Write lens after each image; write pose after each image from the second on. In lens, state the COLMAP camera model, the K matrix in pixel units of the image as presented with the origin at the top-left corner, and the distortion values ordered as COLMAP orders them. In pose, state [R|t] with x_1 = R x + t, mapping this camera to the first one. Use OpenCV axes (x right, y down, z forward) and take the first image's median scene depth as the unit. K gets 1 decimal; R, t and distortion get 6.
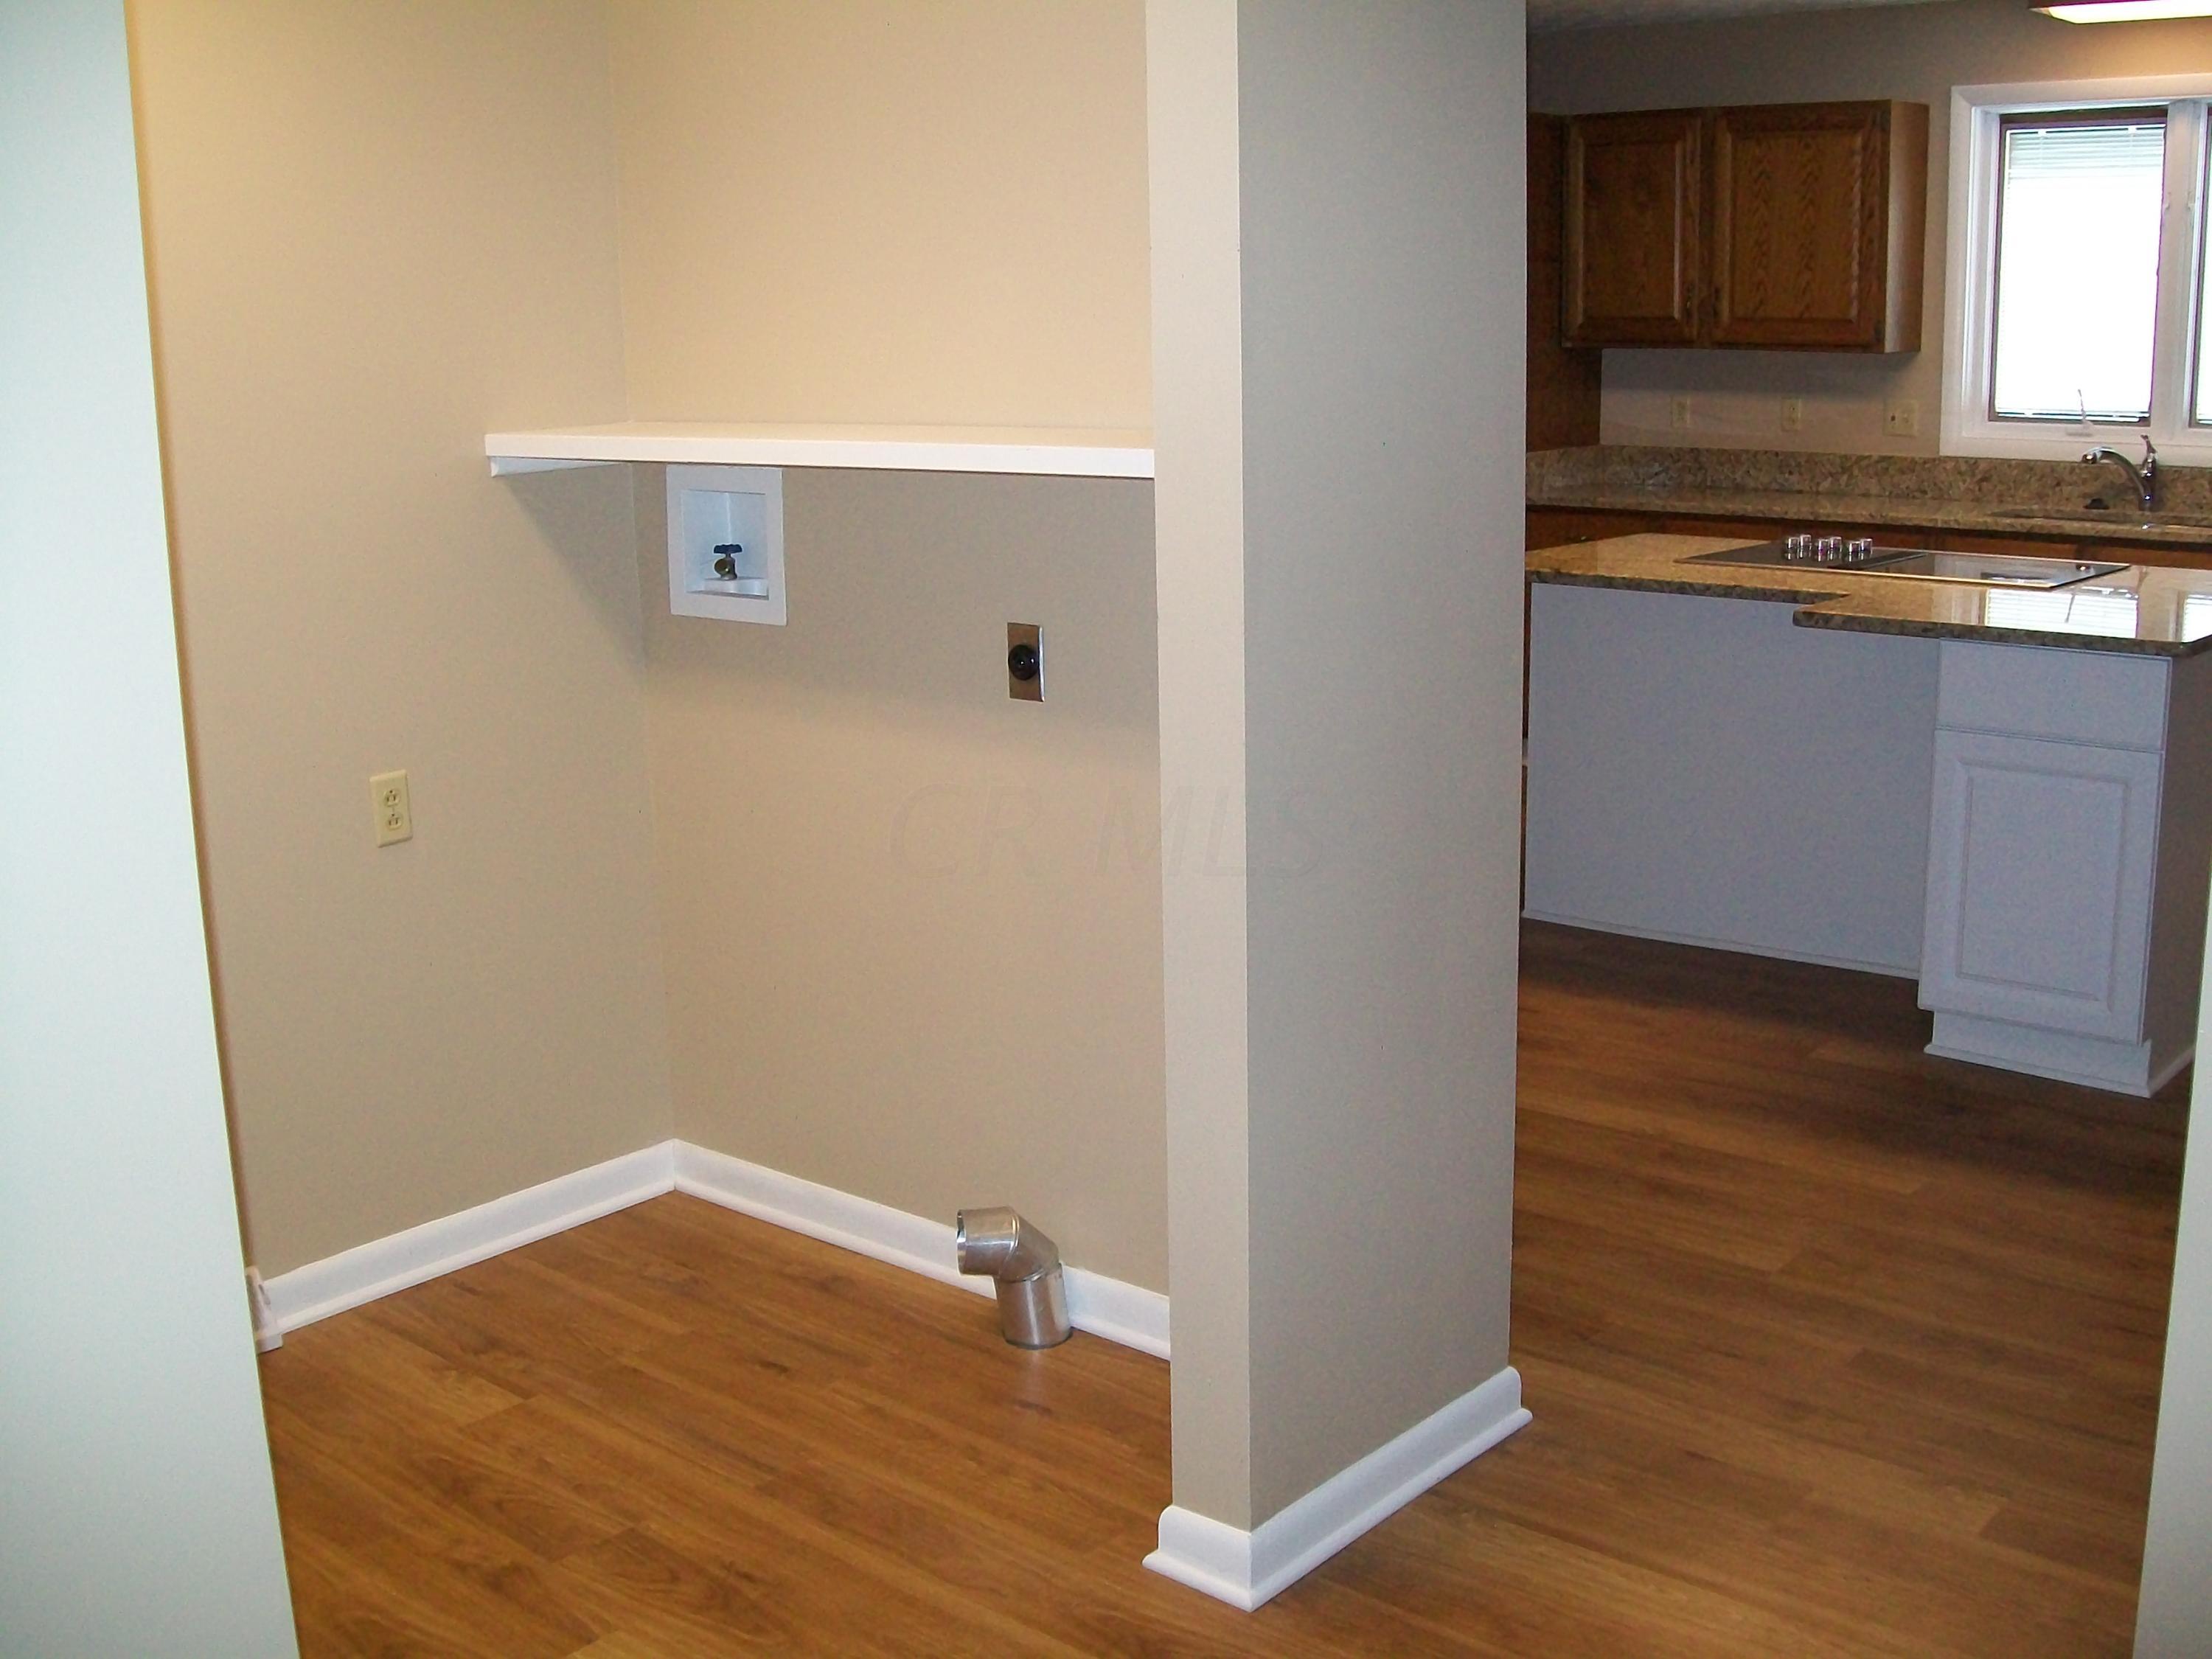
lens RADIAL K [[2400.1, 0, 1104.7], [0, 2400.1, 828.6], [0, 0, 1]] dist [-0.128381, 0.000000]
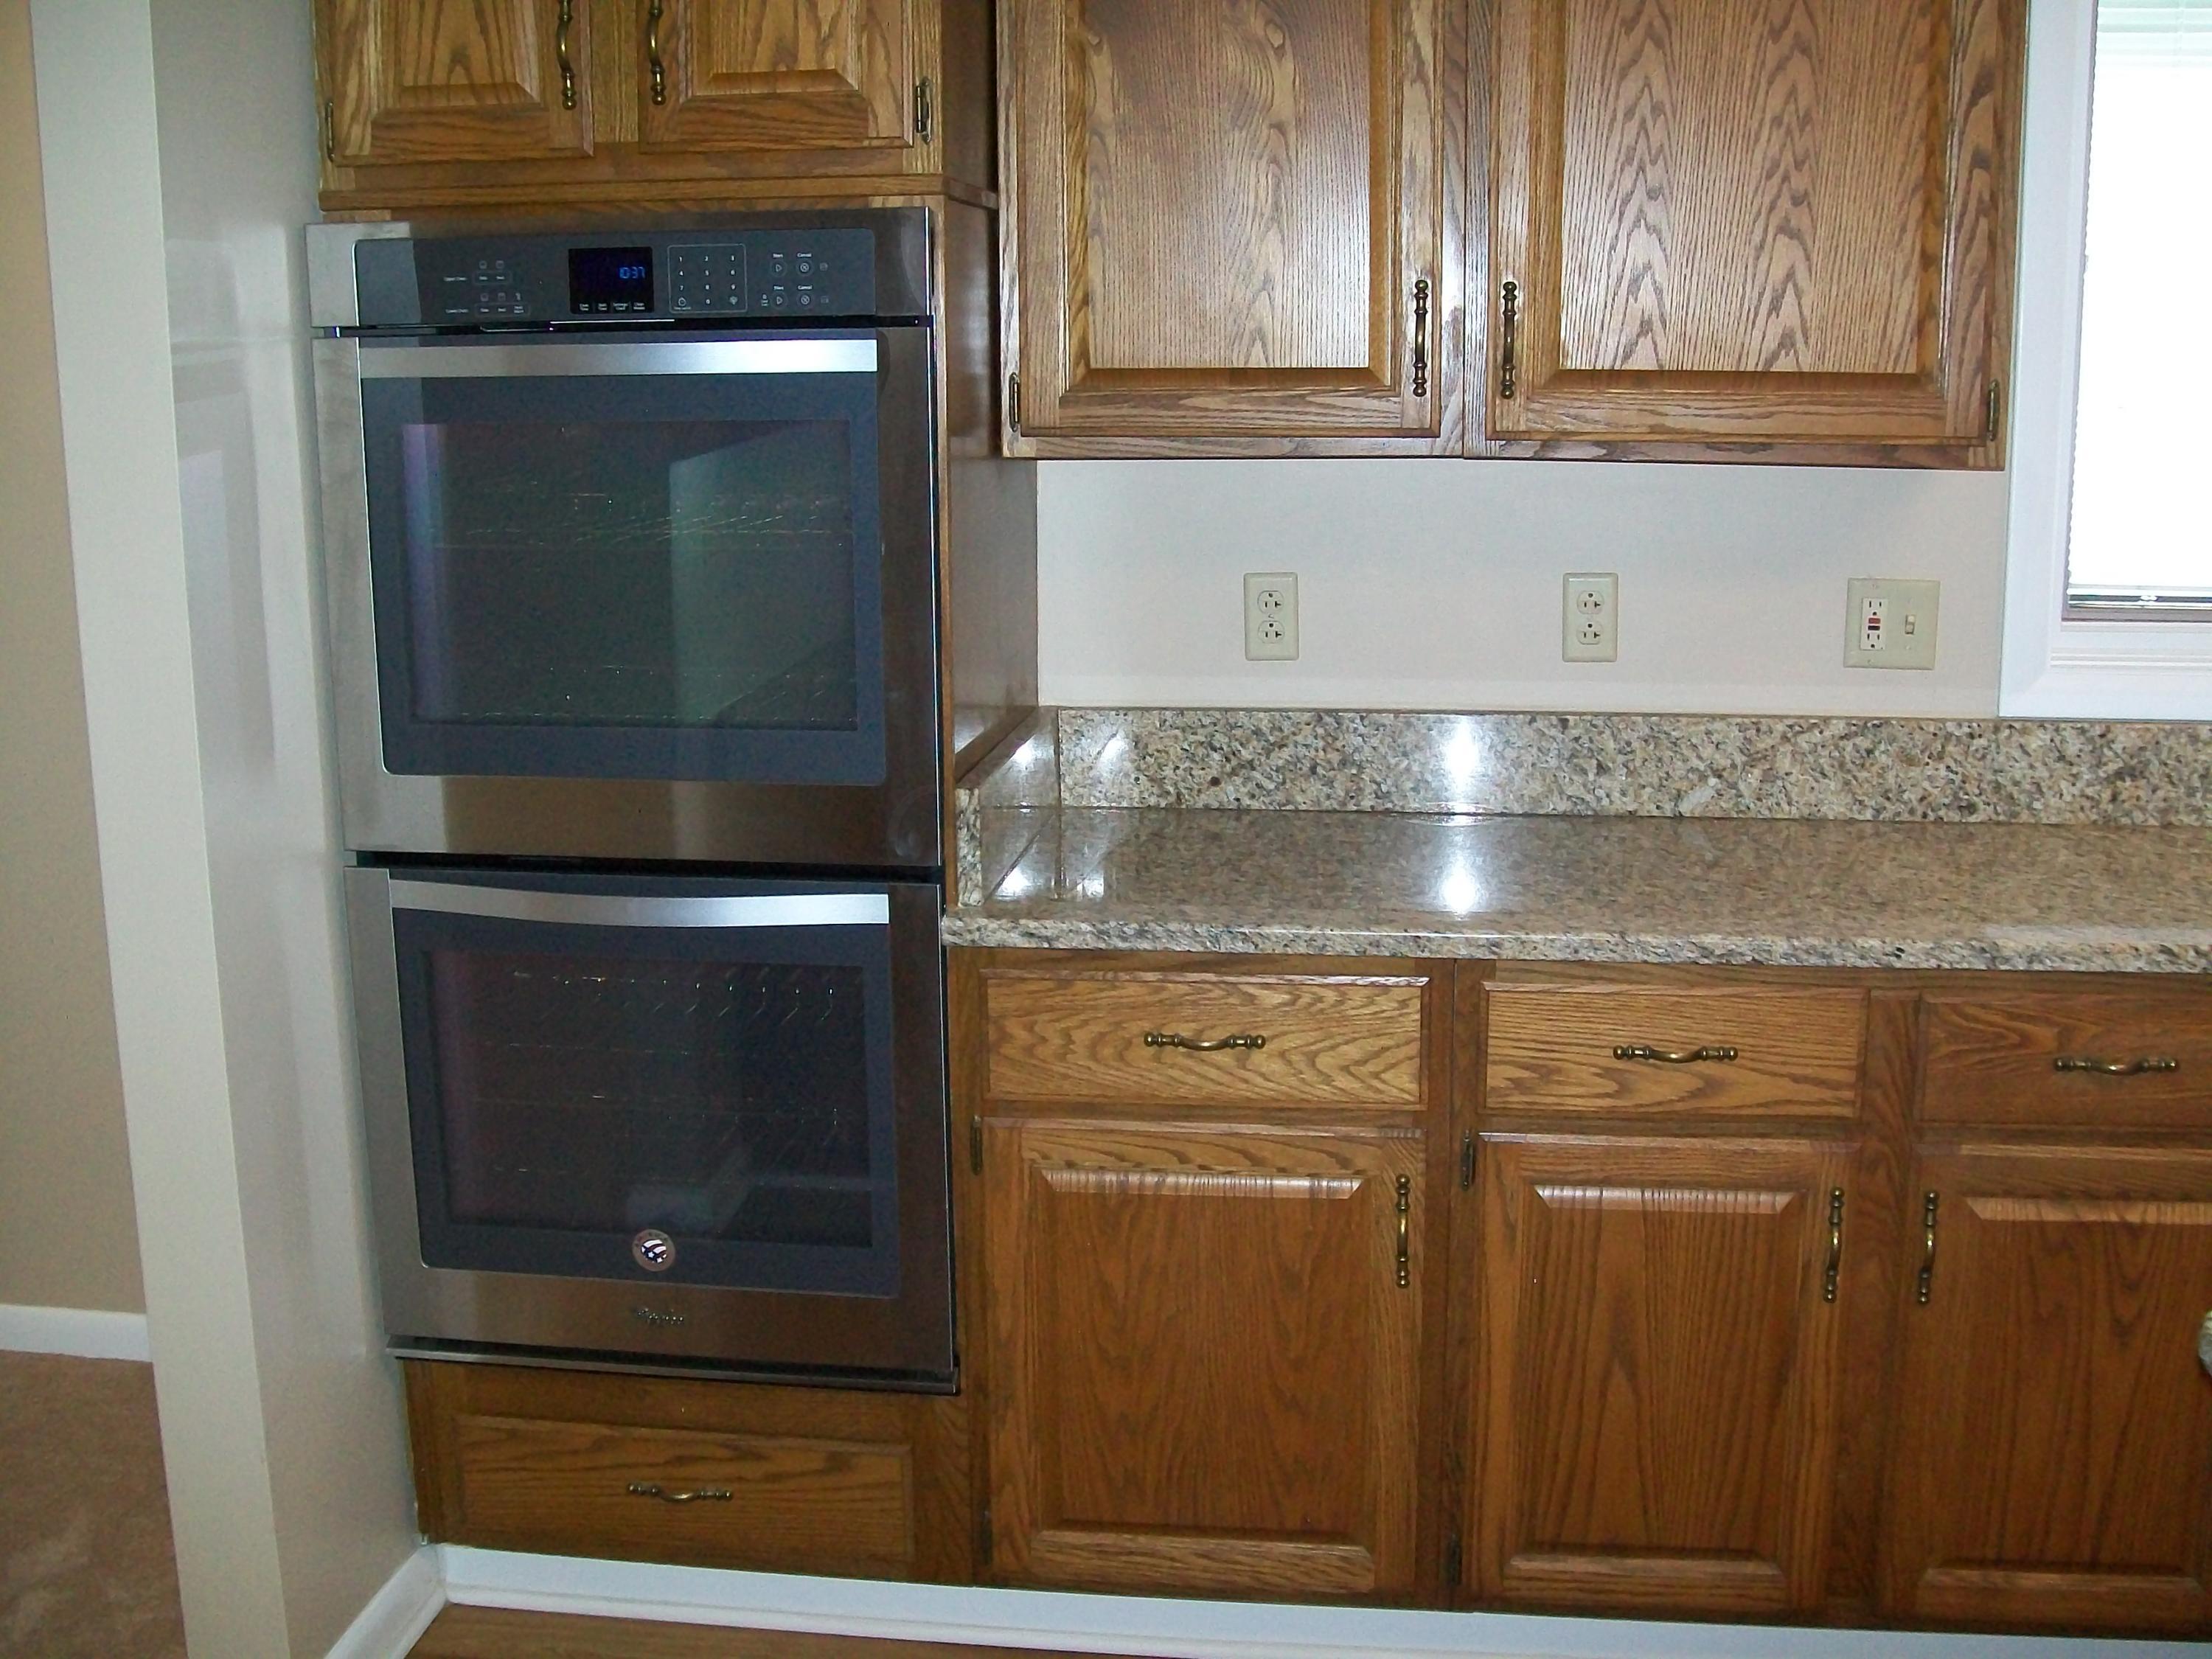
lens RADIAL K [[2400.1, 0, 1099.3], [0, 2400.1, 826.0], [0, 0, 1]] dist [-0.128381, 0.000000]
pose [[0.842916, -0.101237, 0.528436, 0.013941], [0.110610, 0.993766, 0.013948, -0.162961], [-0.526553, 0.046694, 0.848859, 0.746179]]
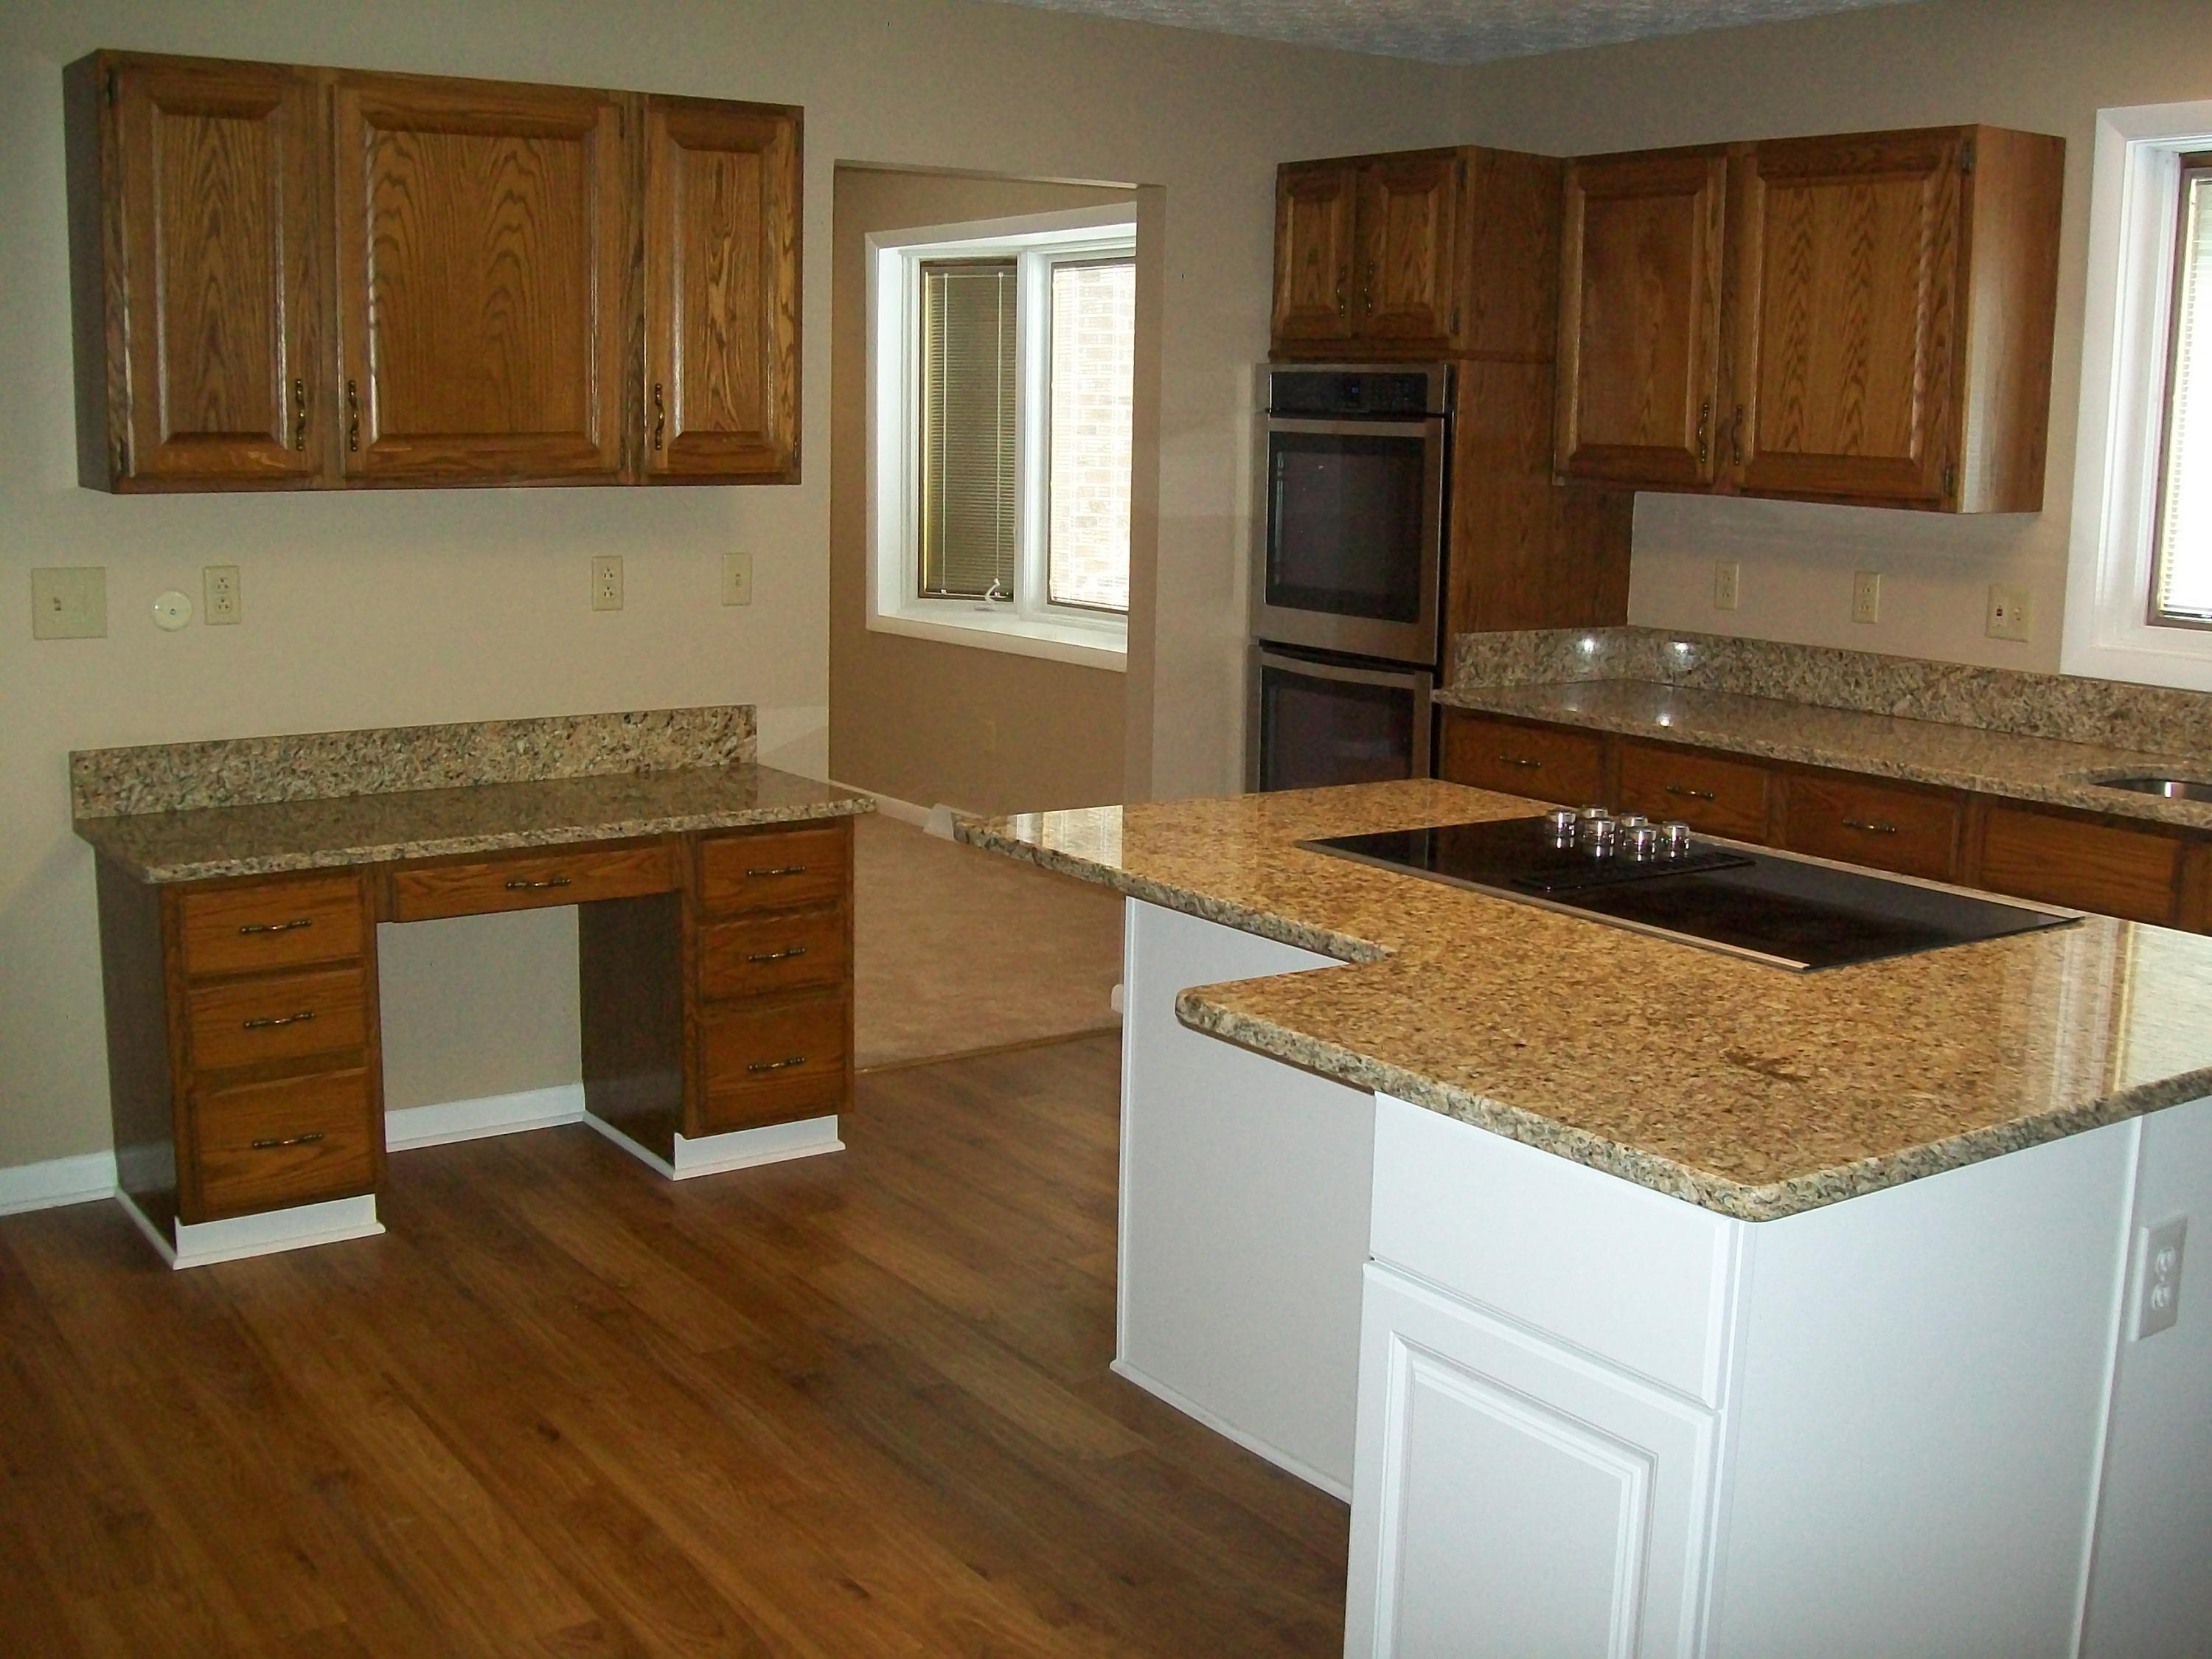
lens RADIAL K [[2400.1, 0, 1109.5], [0, 2400.1, 830.2], [0, 0, 1]] dist [-0.128381, 0.000000]
pose [[0.966783, 0.077807, -0.243468, 0.262870], [-0.088154, 0.995597, -0.031877, -0.071457], [0.239915, 0.052281, 0.969385, 0.309001]]
